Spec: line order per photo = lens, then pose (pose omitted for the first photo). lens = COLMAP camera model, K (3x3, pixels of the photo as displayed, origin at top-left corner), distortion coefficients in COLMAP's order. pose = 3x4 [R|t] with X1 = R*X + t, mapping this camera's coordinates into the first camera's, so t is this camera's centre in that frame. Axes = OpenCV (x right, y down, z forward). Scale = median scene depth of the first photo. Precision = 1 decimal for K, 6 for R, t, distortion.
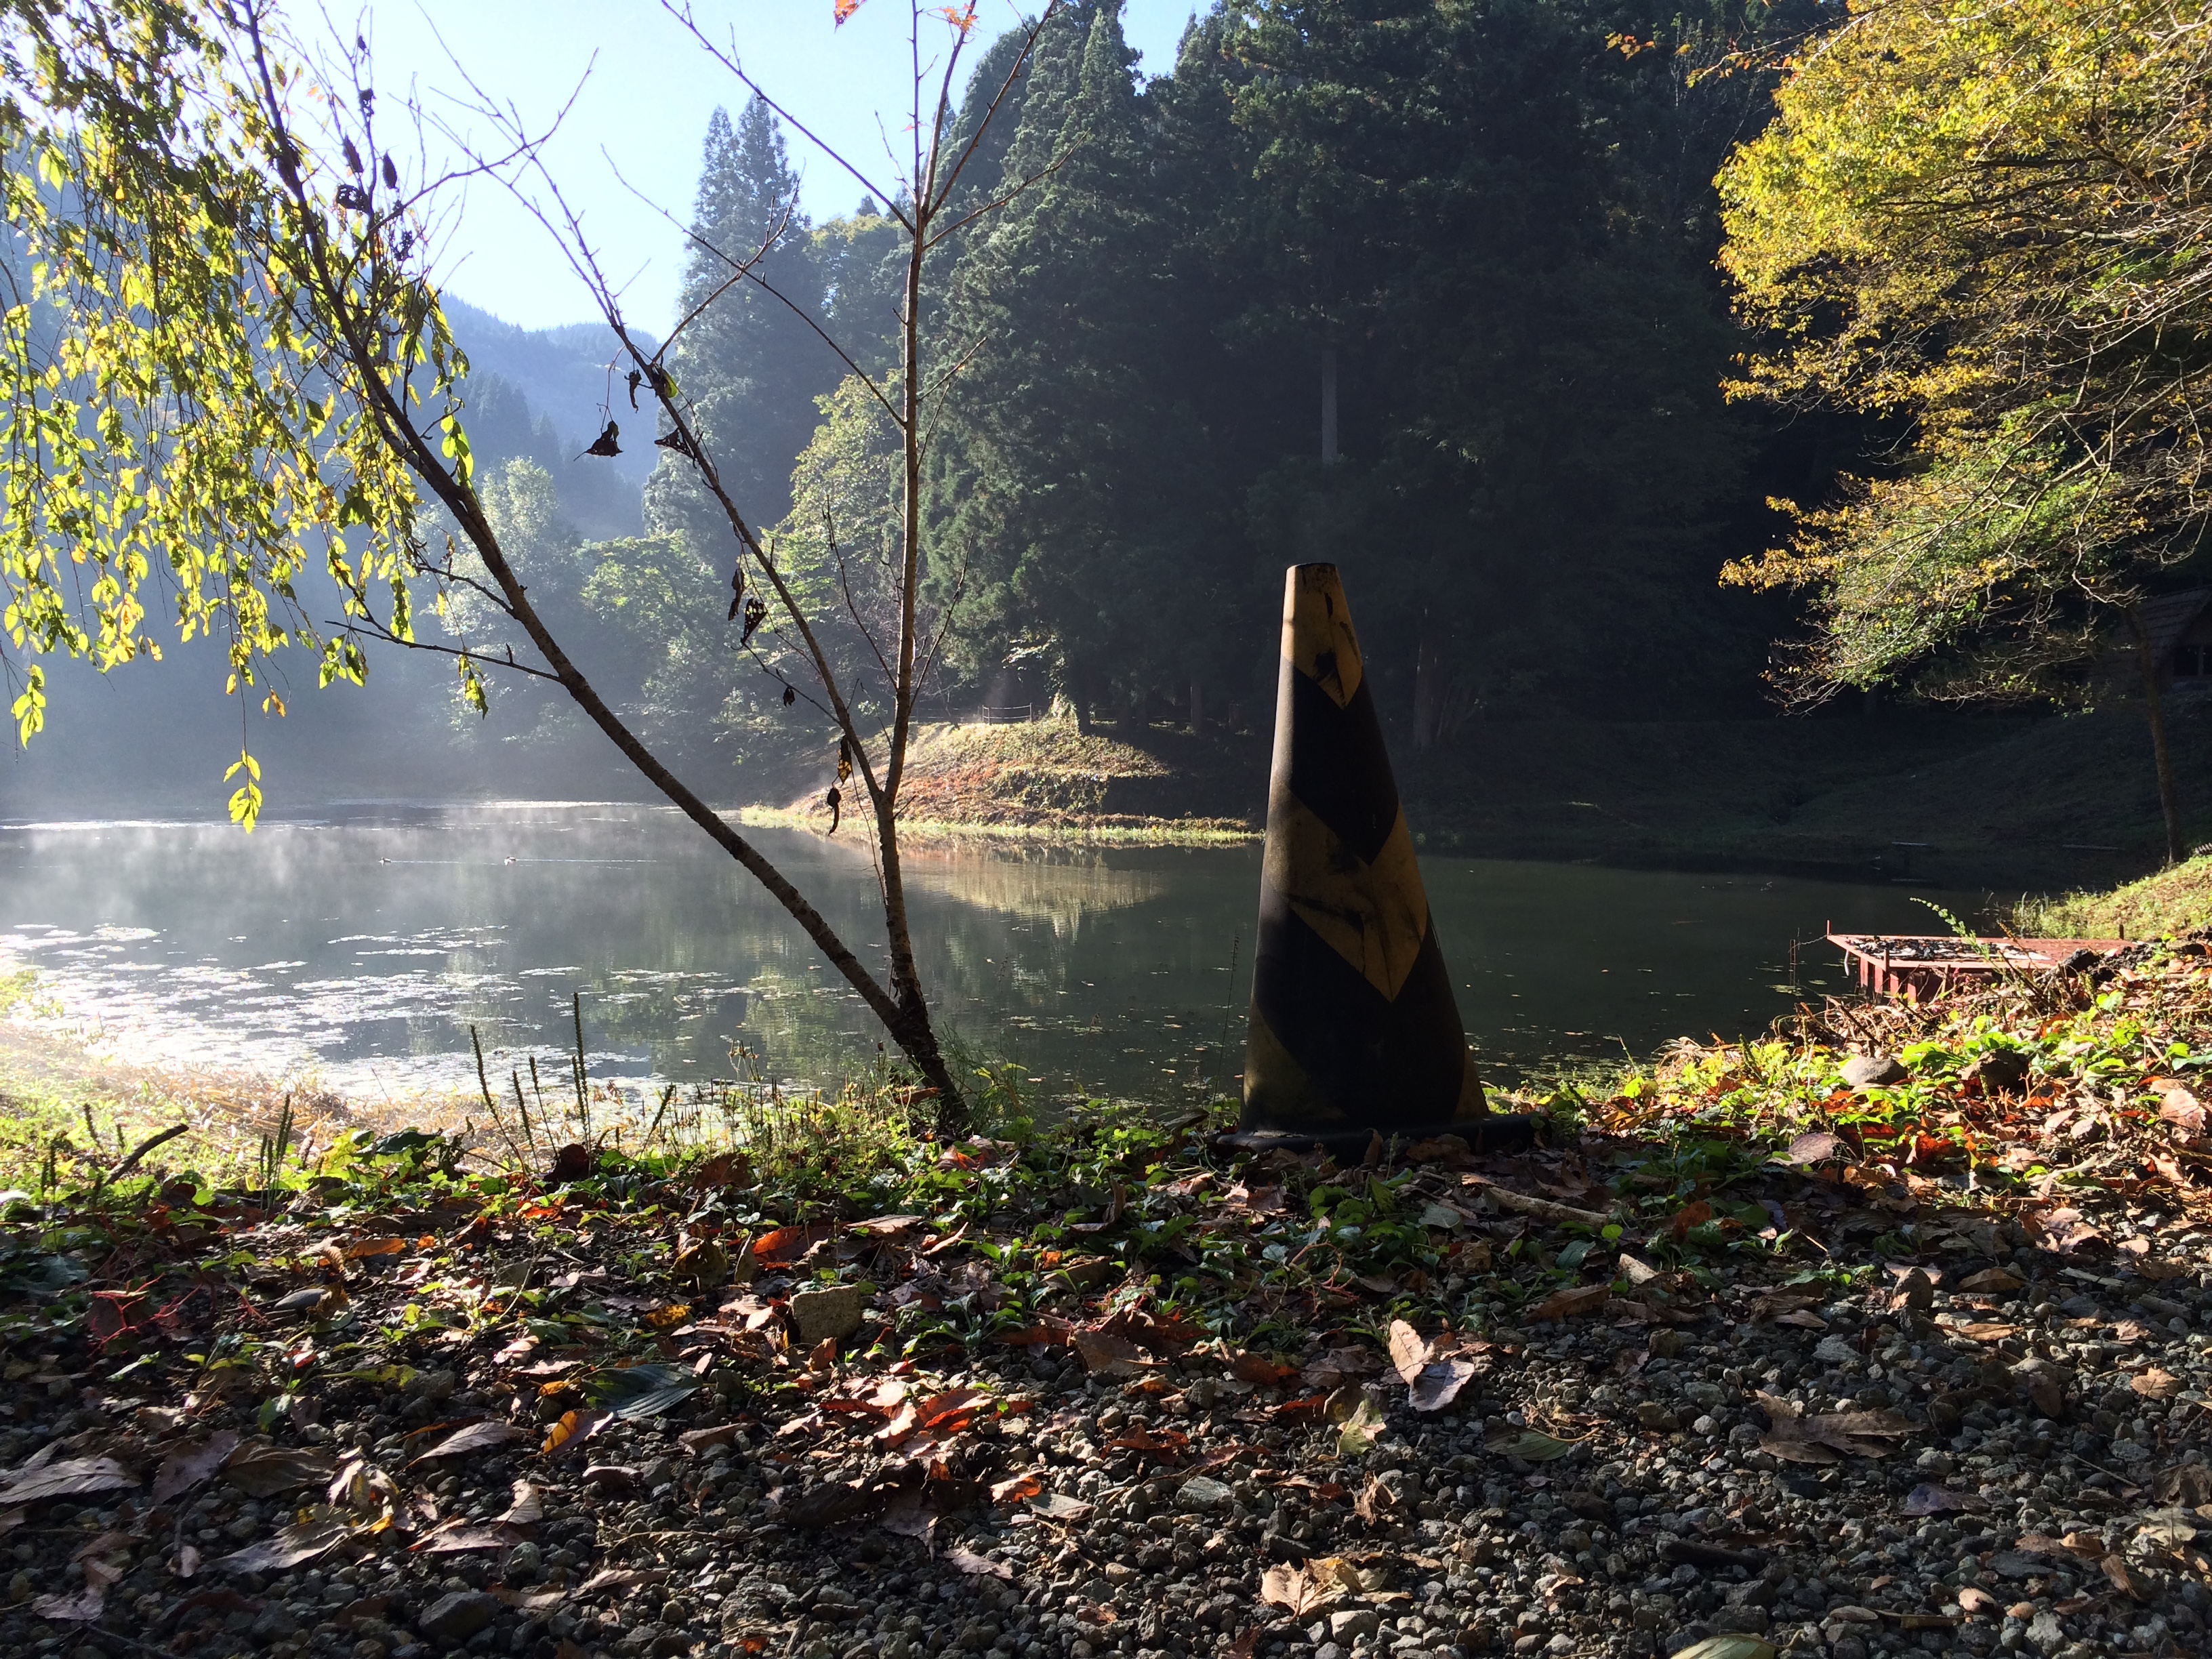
lens RADIAL K [[1875.4, 0, 1107.6], [0, 1875.4, 832.3], [0, 0, 1]] dist [0.071568, -0.093260]
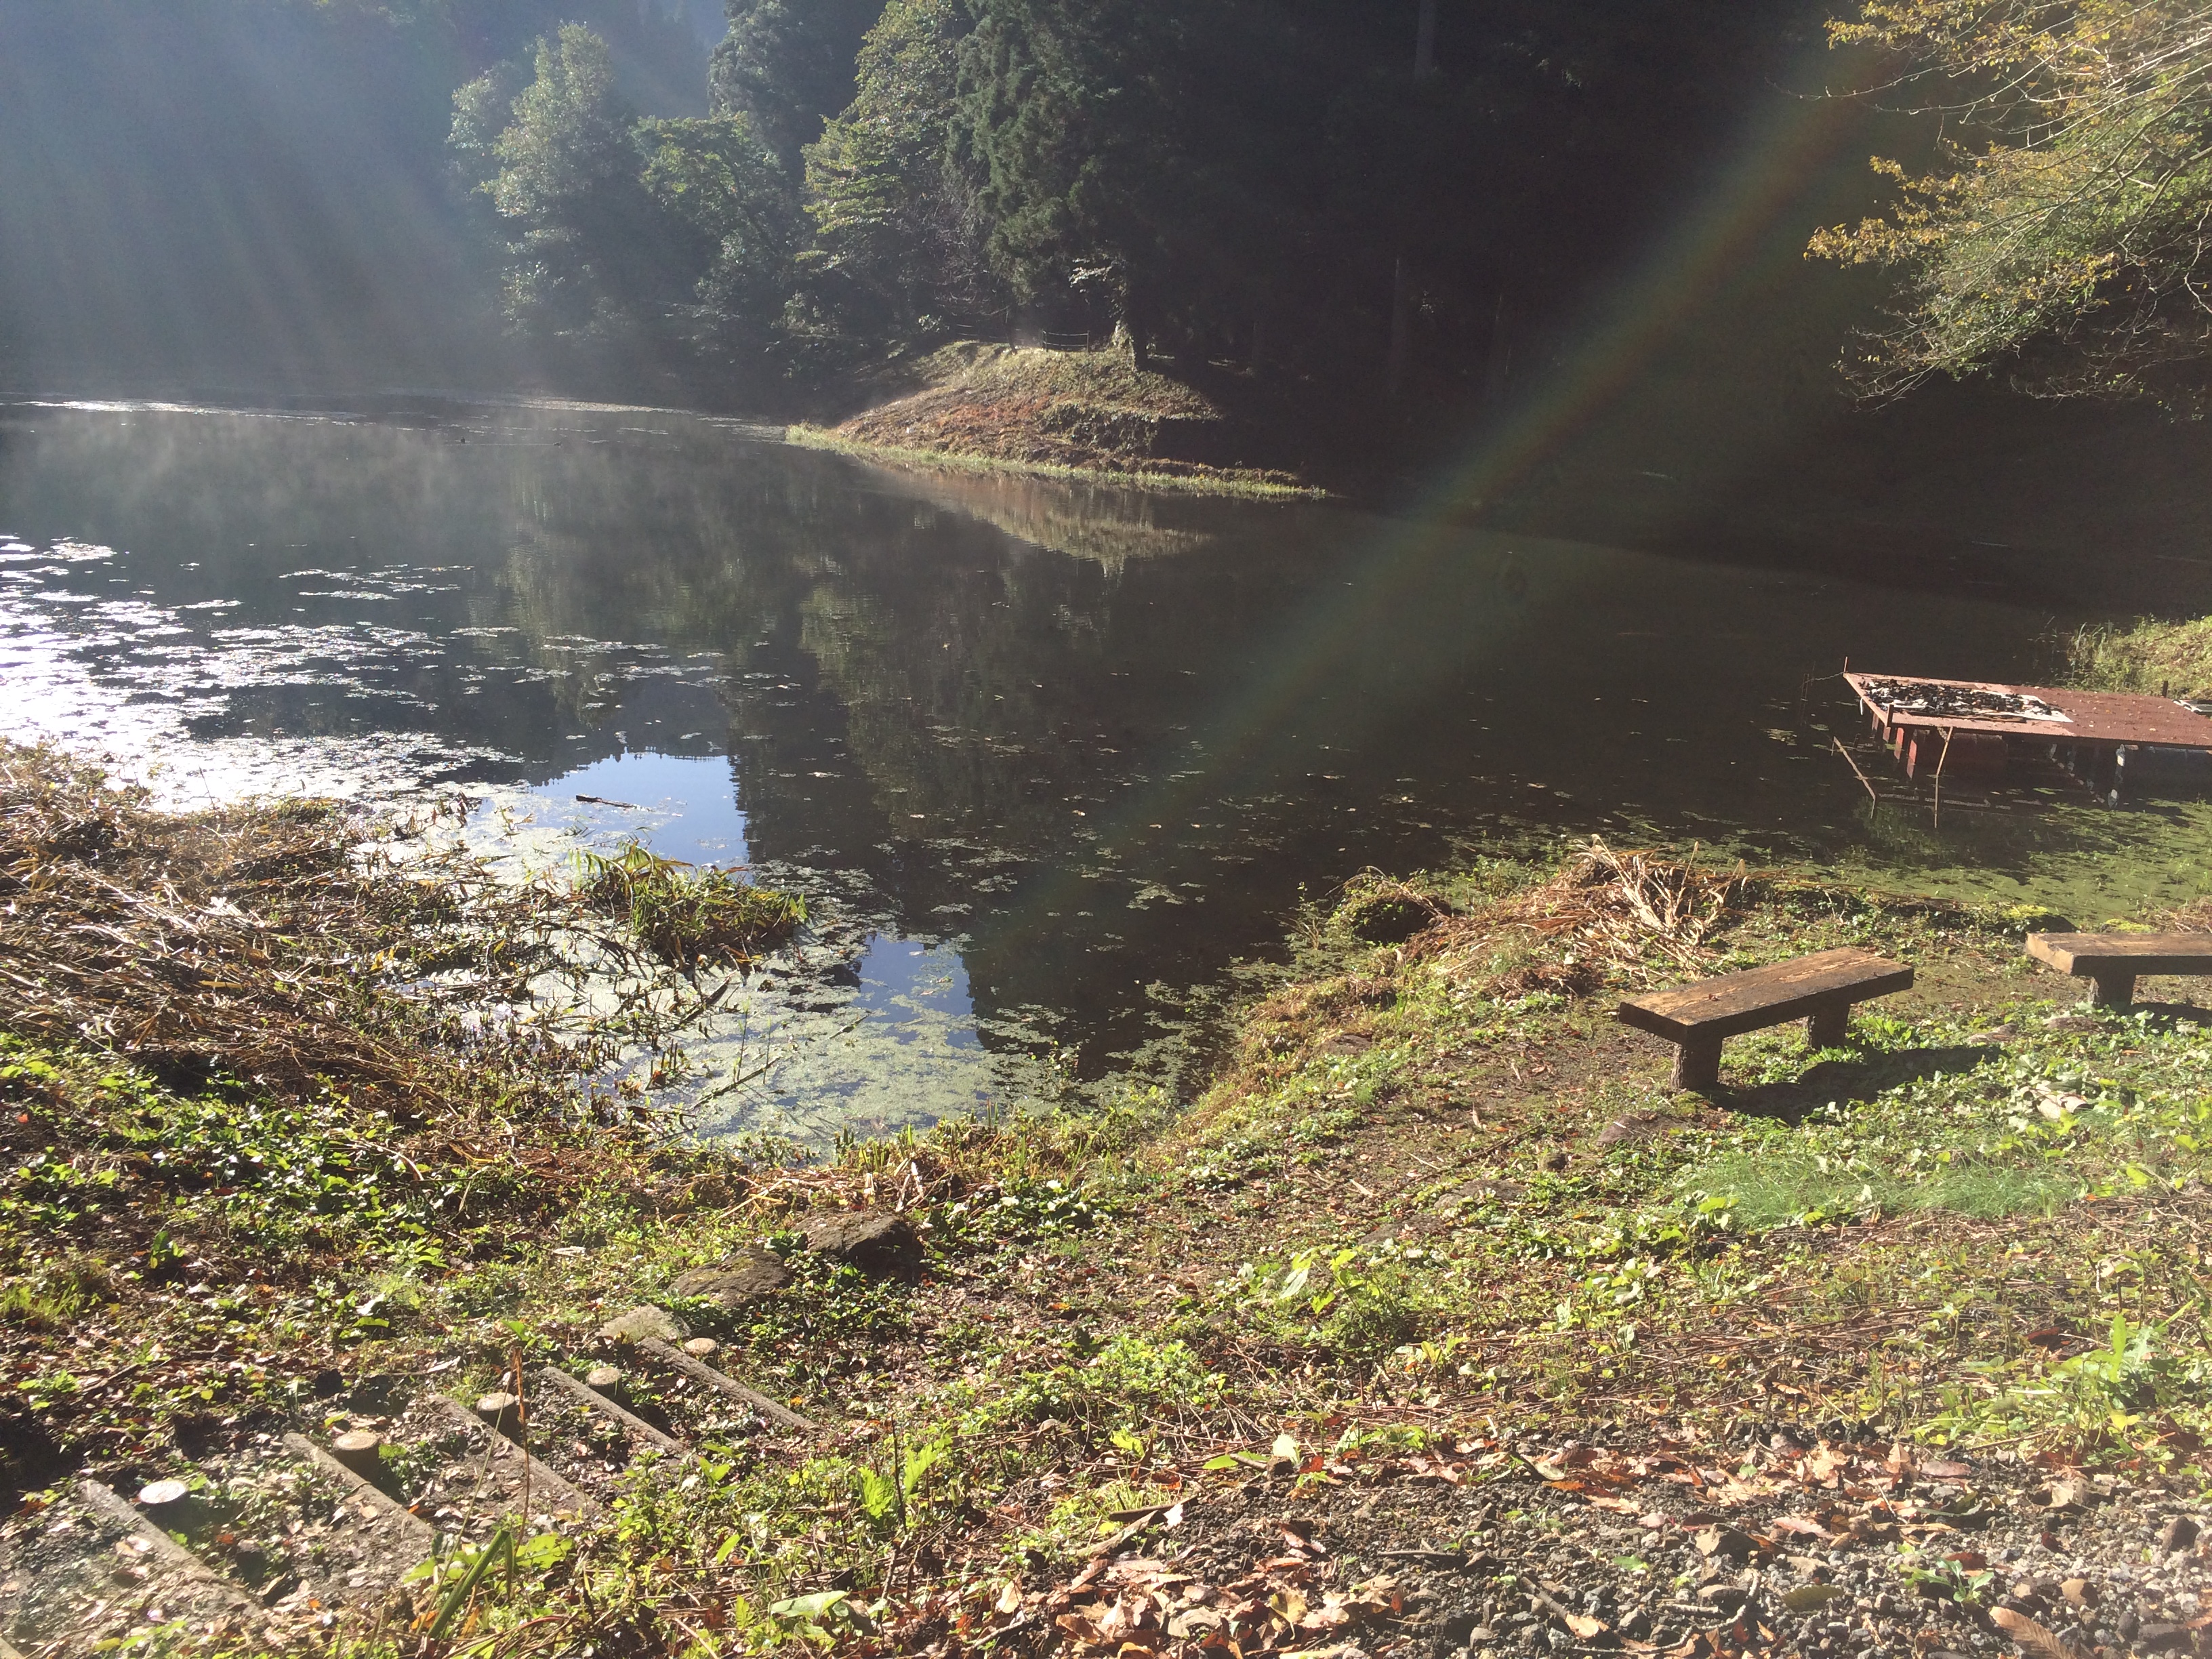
lens RADIAL K [[1875.4, 0, 1098.0], [0, 1875.4, 842.3], [0, 0, 1]] dist [0.071568, -0.093260]
pose [[0.997284, 0.063800, -0.036803, 0.074353], [-0.055084, 0.977765, 0.202338, -0.043220], [0.048893, -0.199762, 0.978624, 0.075285]]
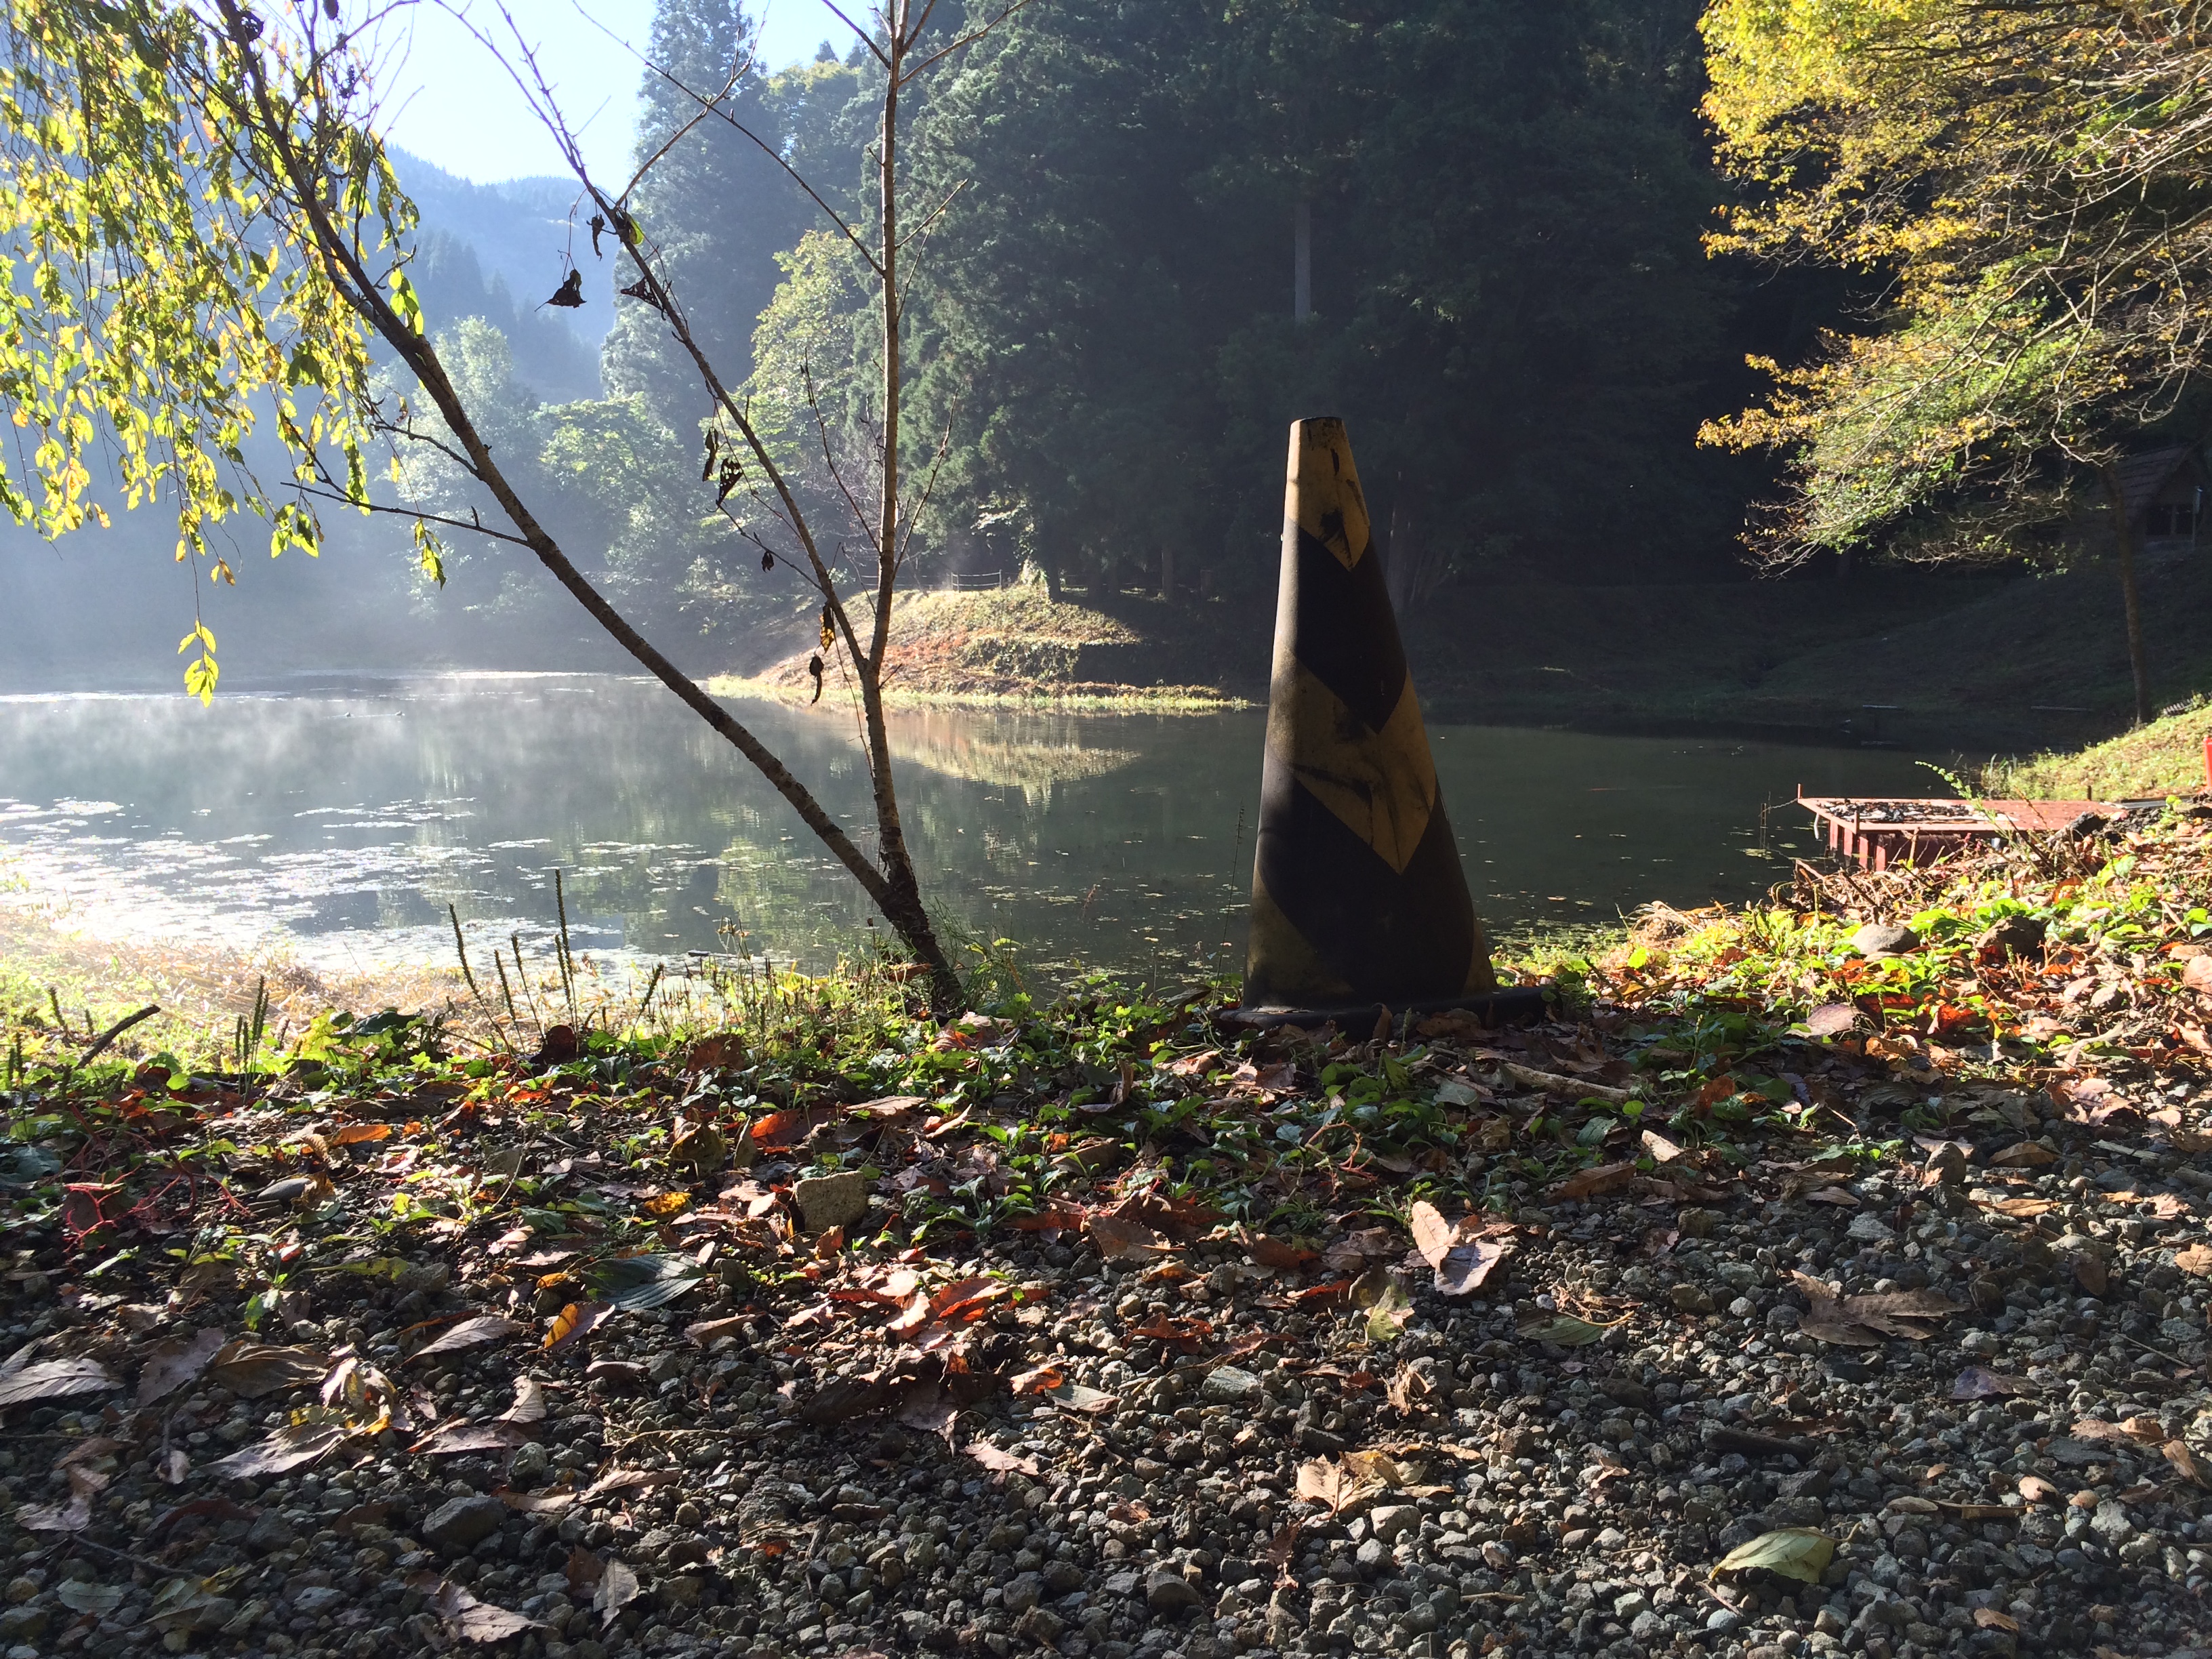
lens RADIAL K [[1875.4, 0, 1110.4], [0, 1875.4, 840.0], [0, 0, 1]] dist [0.071568, -0.093260]
pose [[0.999836, -0.006946, 0.016743, -0.002331], [0.005688, 0.997238, 0.074056, -0.000073], [-0.017211, -0.073948, 0.997114, 0.005121]]
